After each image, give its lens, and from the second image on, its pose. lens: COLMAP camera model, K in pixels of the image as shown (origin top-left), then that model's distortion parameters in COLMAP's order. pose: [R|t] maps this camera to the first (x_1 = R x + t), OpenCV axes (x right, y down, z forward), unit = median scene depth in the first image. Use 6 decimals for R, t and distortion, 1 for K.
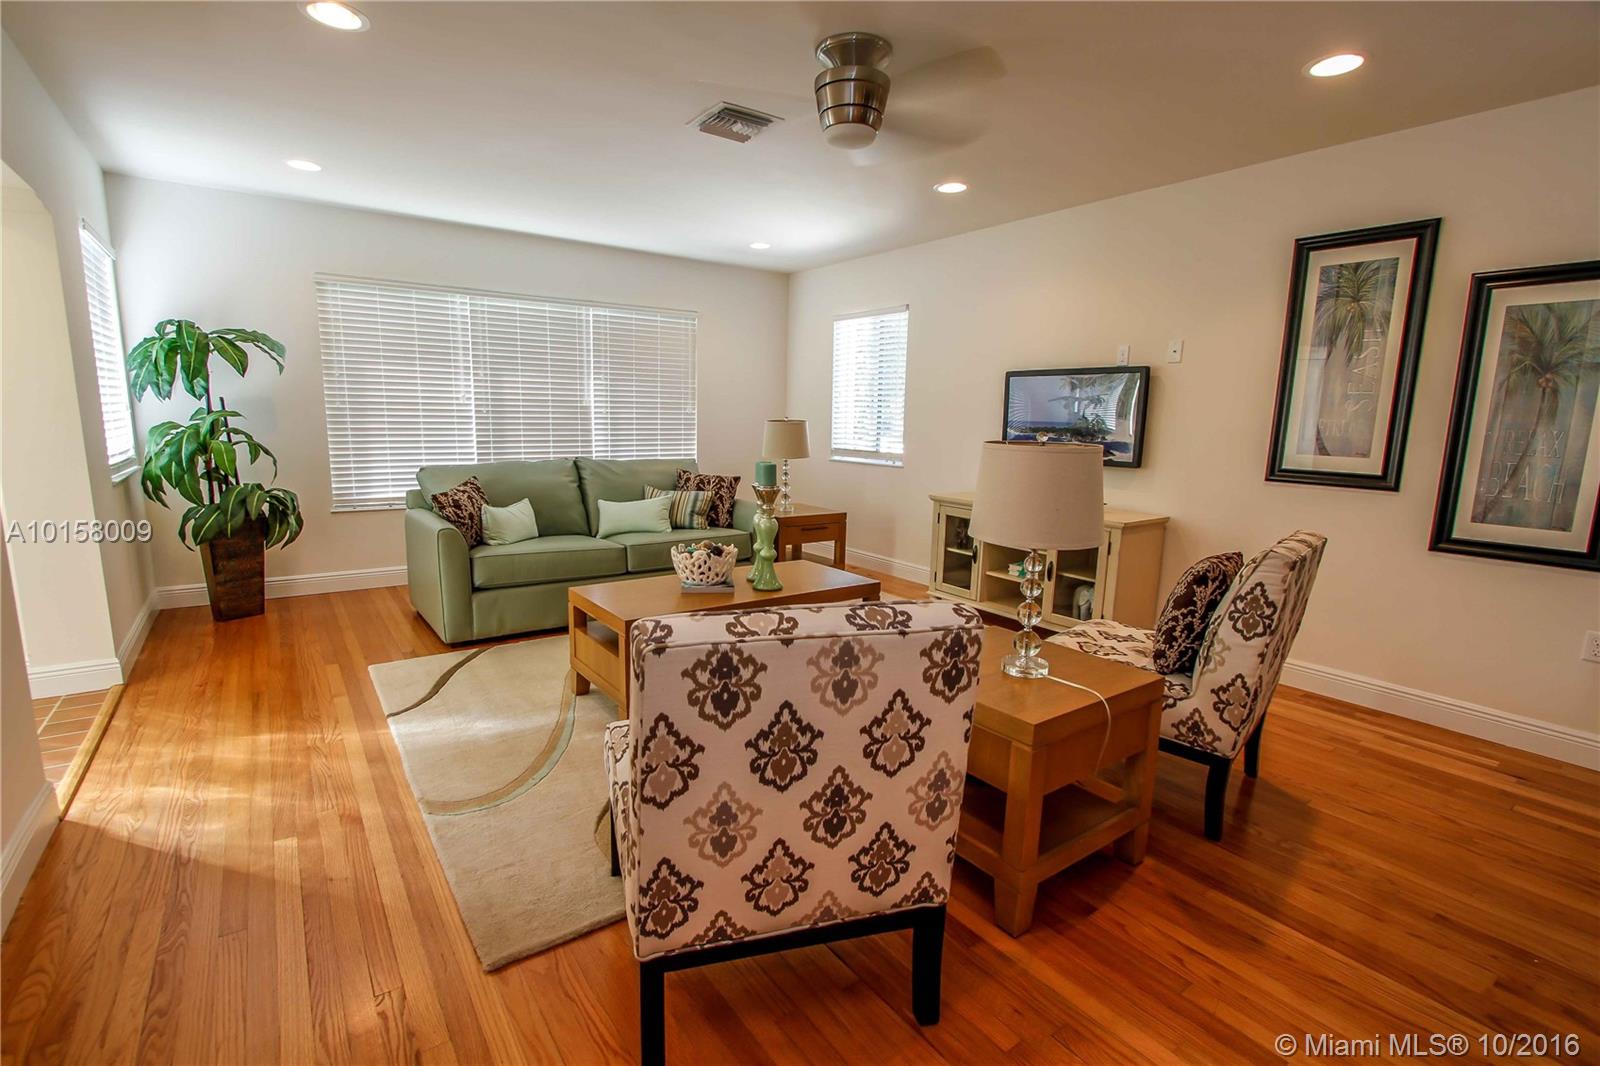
lens RADIAL K [[735.5, 0, 782.1], [0, 735.5, 536.4], [0, 0, 1]] dist [-0.017777, 0.002377]
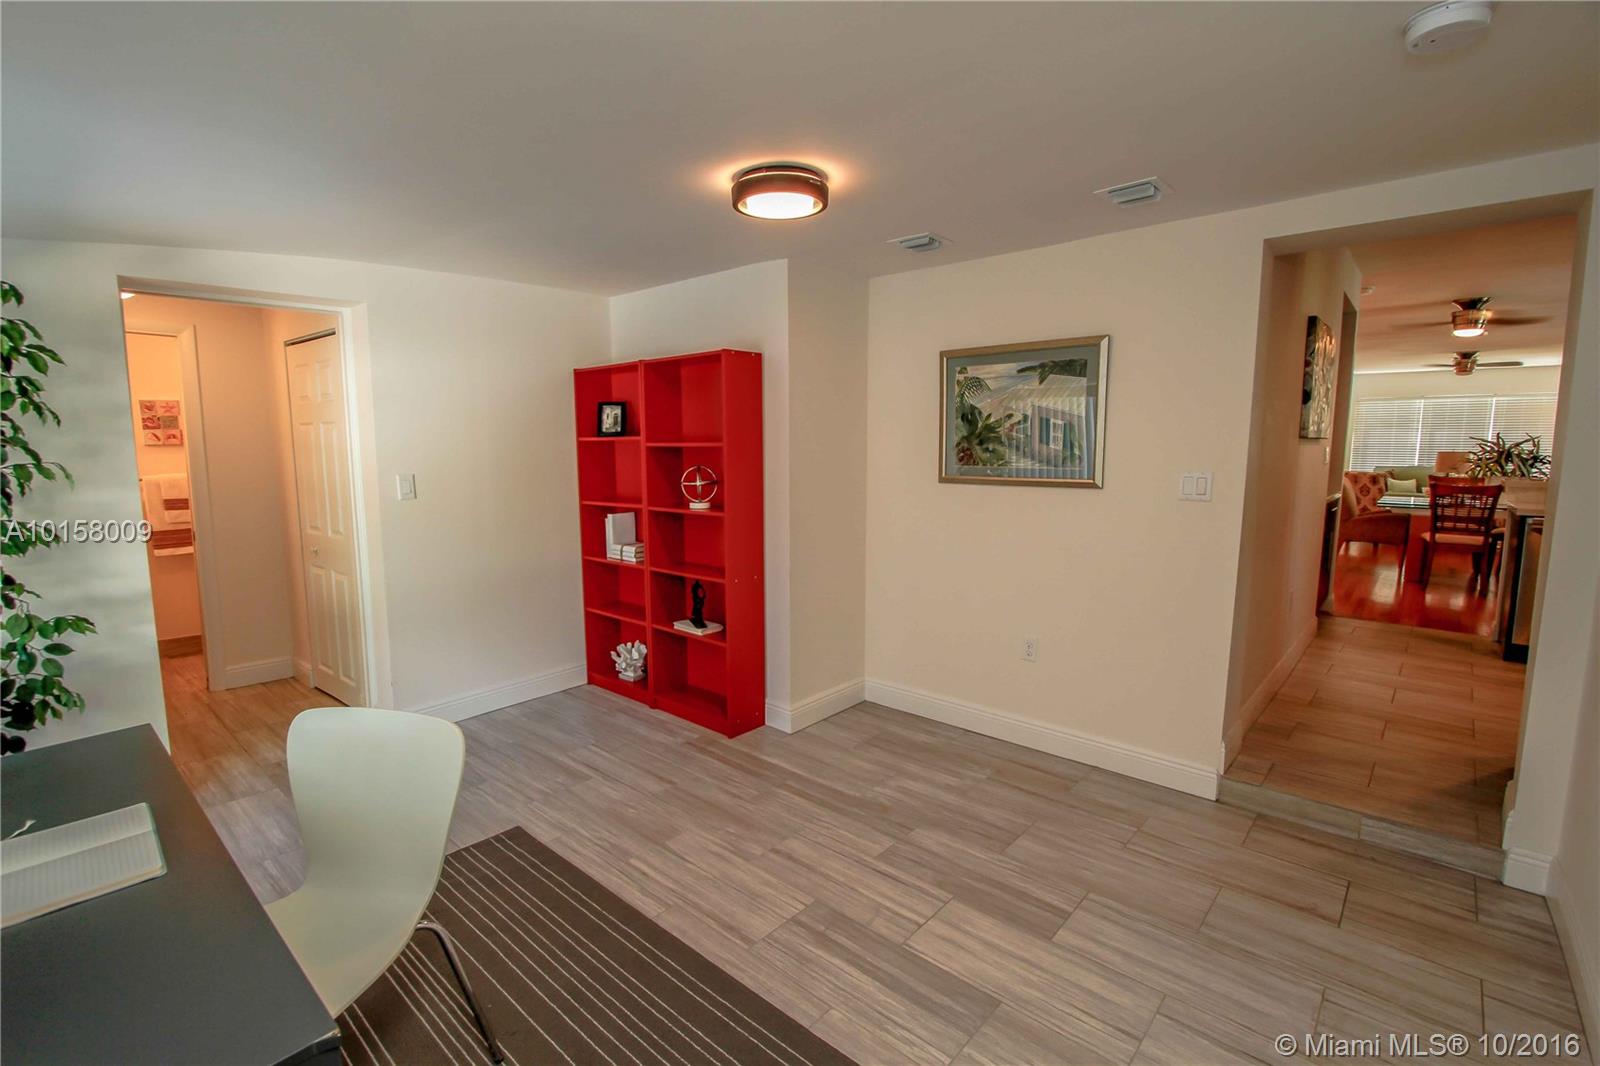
lens RADIAL K [[735.5, 0, 792.6], [0, 735.5, 538.4], [0, 0, 1]] dist [-0.017777, 0.002377]
pose [[0.231270, 0.109441, -0.966714, 1.904354], [-0.157830, 0.984711, 0.073720, 0.361905], [0.960002, 0.135527, 0.245007, -1.995710]]
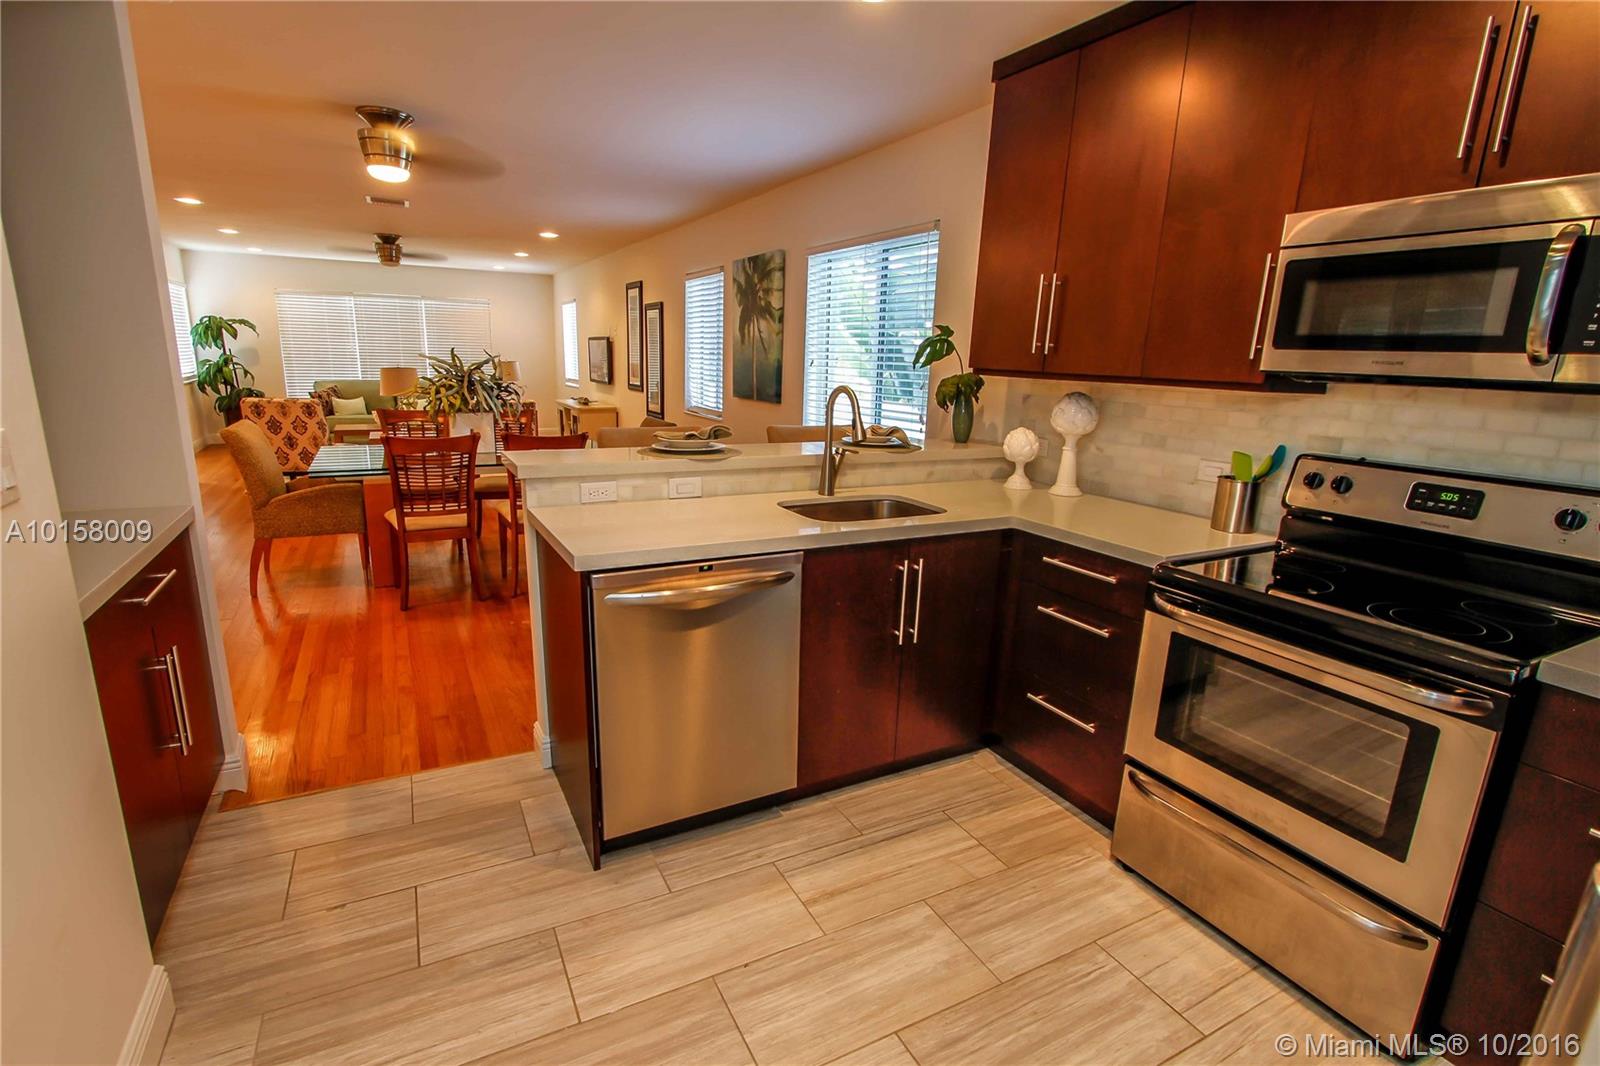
lens RADIAL K [[735.5, 0, 777.2], [0, 735.5, 534.3], [0, 0, 1]] dist [-0.017777, 0.002377]
pose [[0.991670, 0.039843, -0.122487, 1.283851], [-0.030870, 0.996758, 0.074301, 0.173936], [0.125050, -0.069900, 0.989685, -1.131188]]
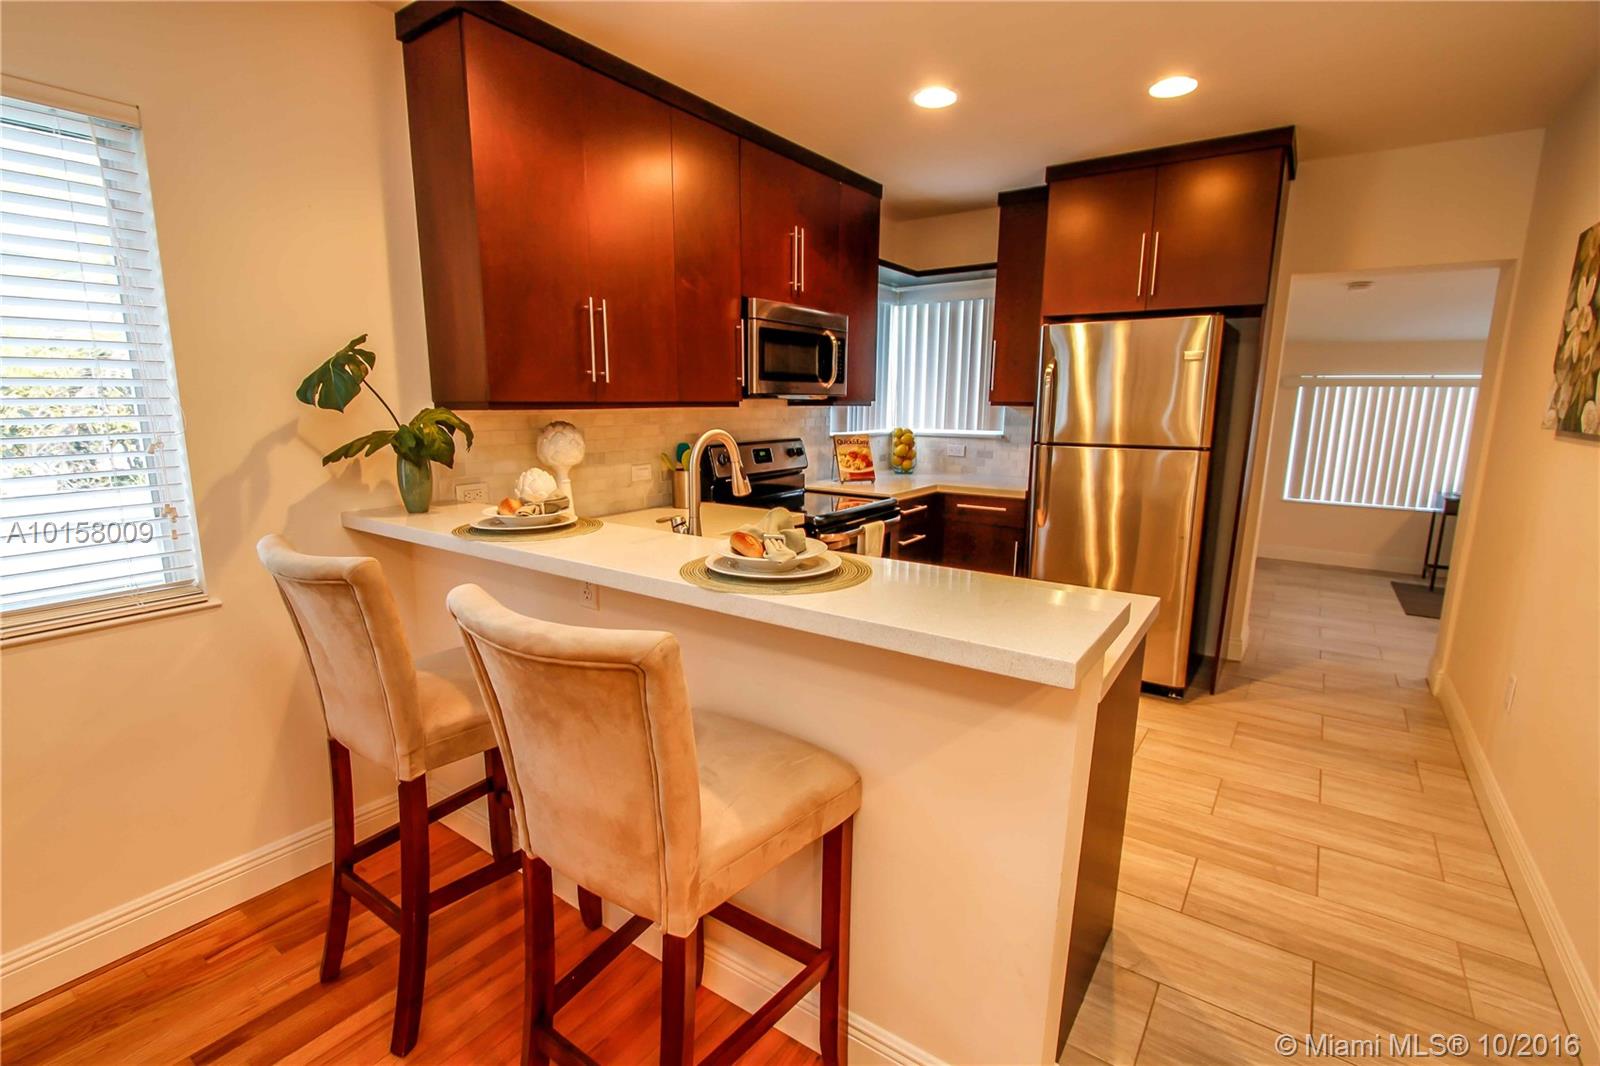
lens RADIAL K [[735.5, 0, 791.0], [0, 735.5, 535.4], [0, 0, 1]] dist [-0.017777, 0.002377]
pose [[-0.338948, -0.195700, 0.920226, 0.790307], [0.143090, 0.956023, 0.256018, 0.043719], [-0.929860, 0.218452, -0.296040, -0.389372]]
